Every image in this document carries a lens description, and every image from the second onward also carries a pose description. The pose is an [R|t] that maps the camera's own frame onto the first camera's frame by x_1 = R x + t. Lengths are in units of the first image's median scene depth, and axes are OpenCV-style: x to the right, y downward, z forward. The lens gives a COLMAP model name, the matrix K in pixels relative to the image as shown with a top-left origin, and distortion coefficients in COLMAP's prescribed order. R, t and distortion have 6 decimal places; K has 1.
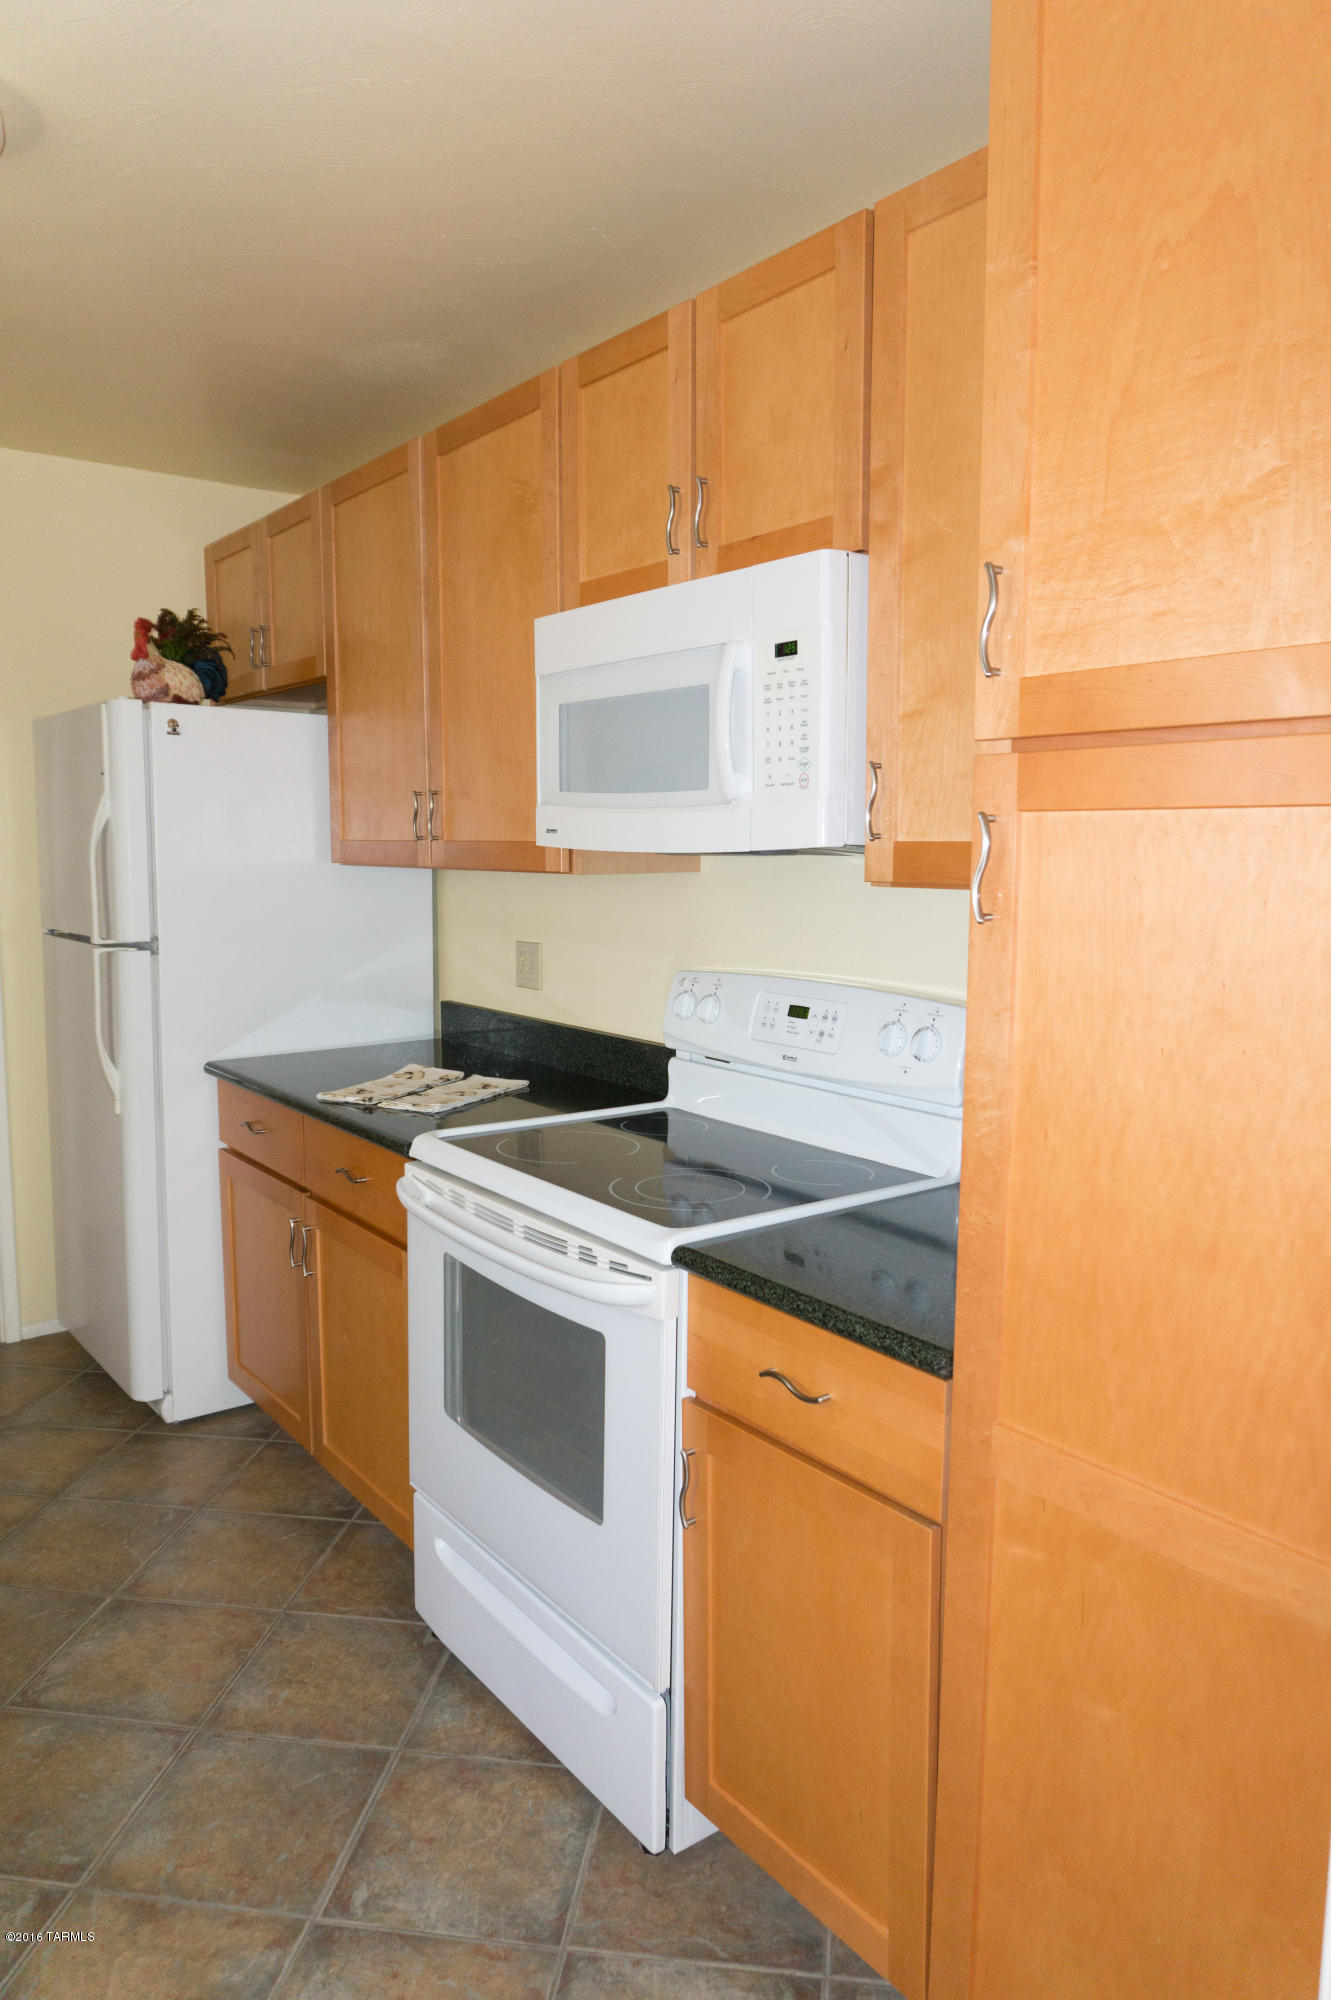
lens RADIAL K [[1360.5, 0, 665.9], [0, 1360.5, 1005.9], [0, 0, 1]] dist [0.001498, 0.002370]
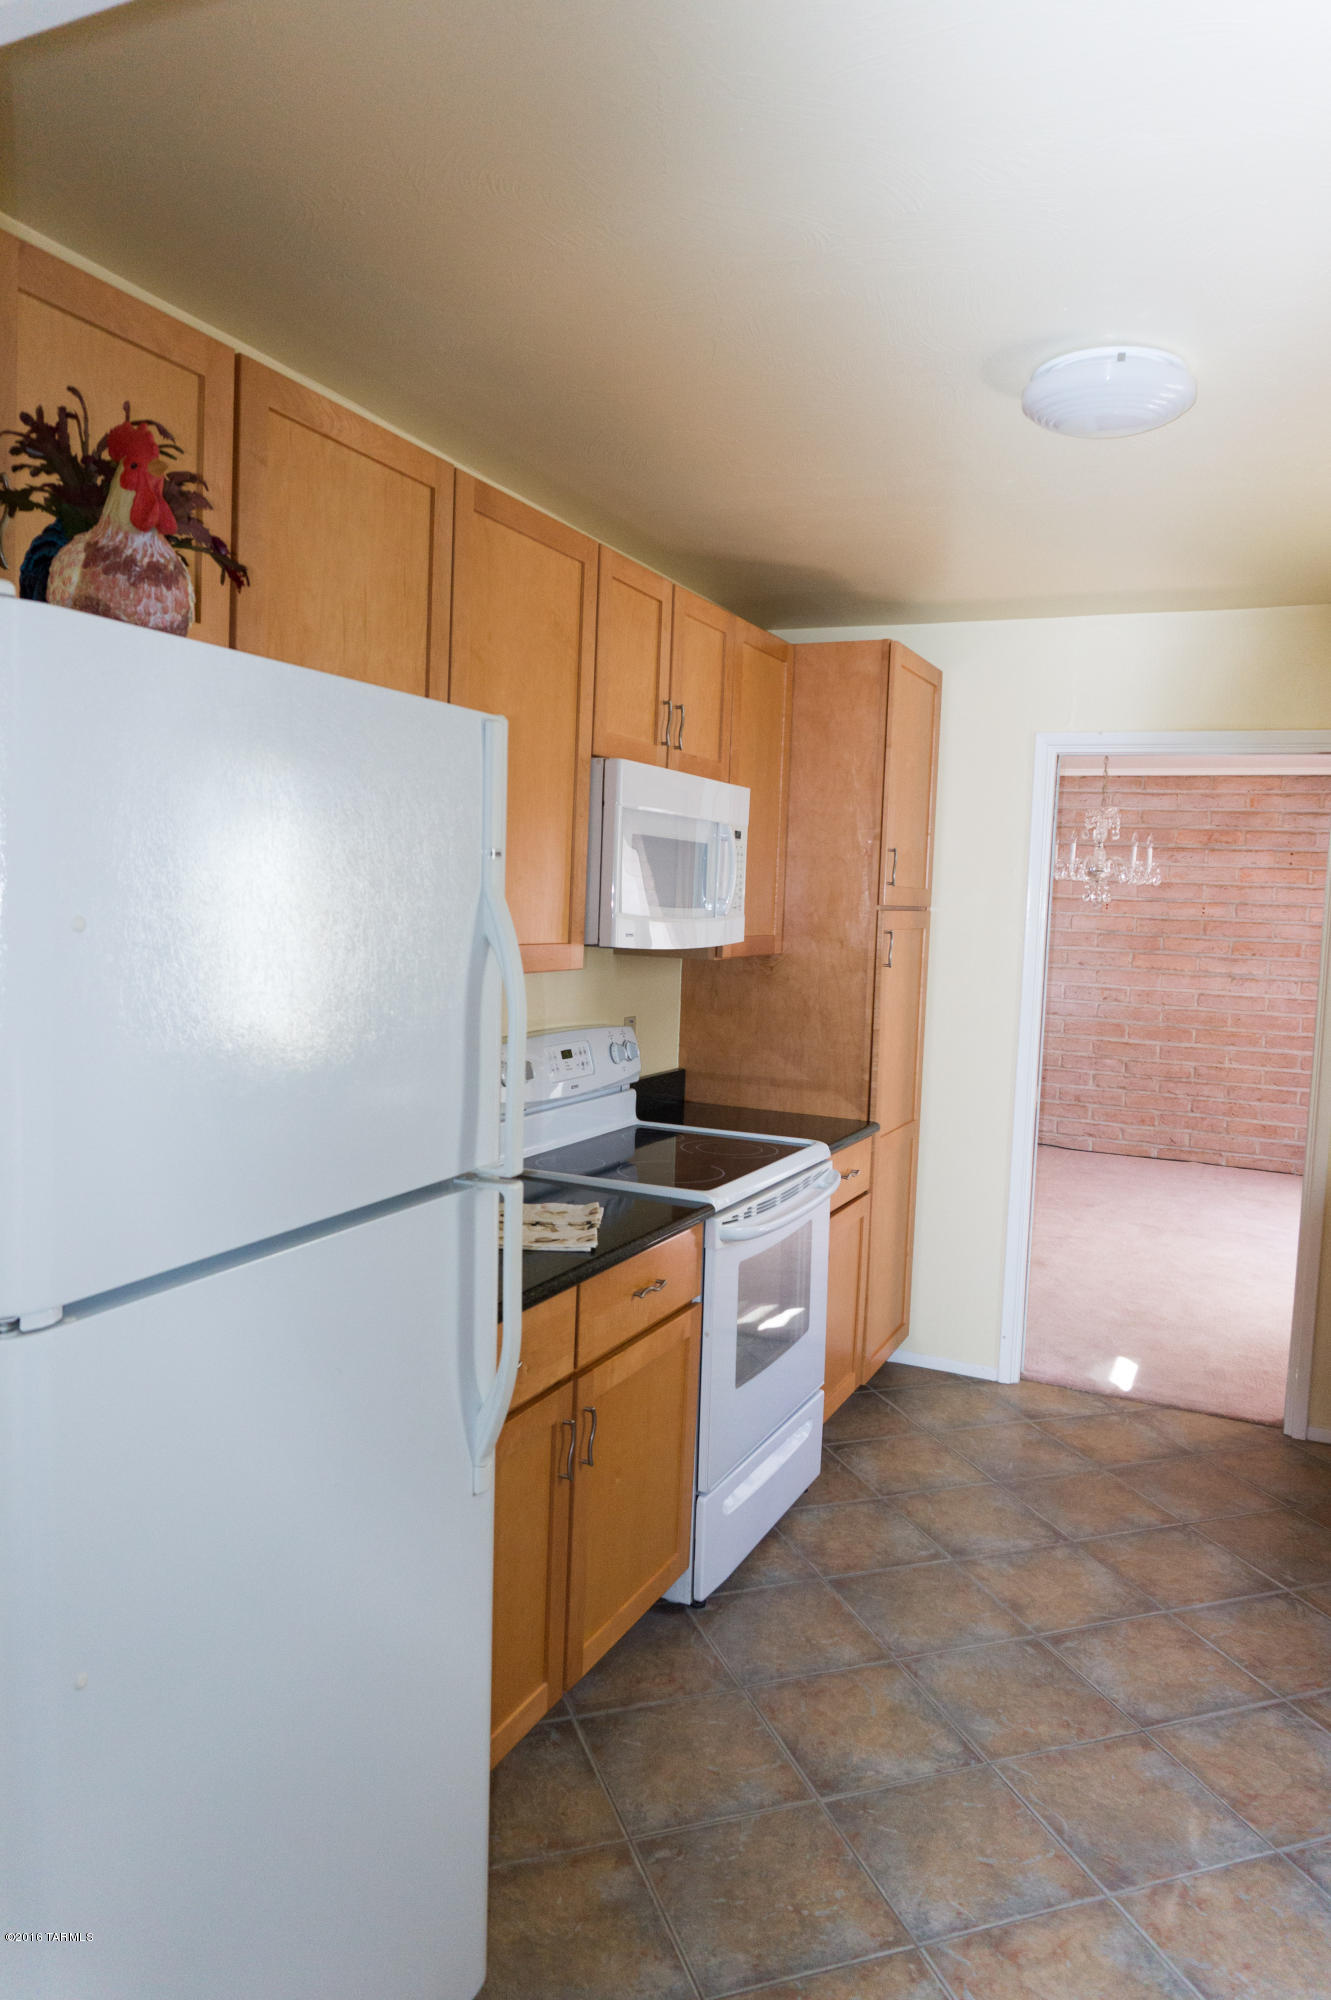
lens RADIAL K [[1360.5, 0, 664.3], [0, 1360.5, 994.8], [0, 0, 1]] dist [0.001498, 0.002370]
pose [[-0.470657, -0.078031, 0.878859, -1.333337], [0.069644, 0.989688, 0.125167, -0.253585], [-0.879563, 0.120118, -0.460370, 1.737620]]
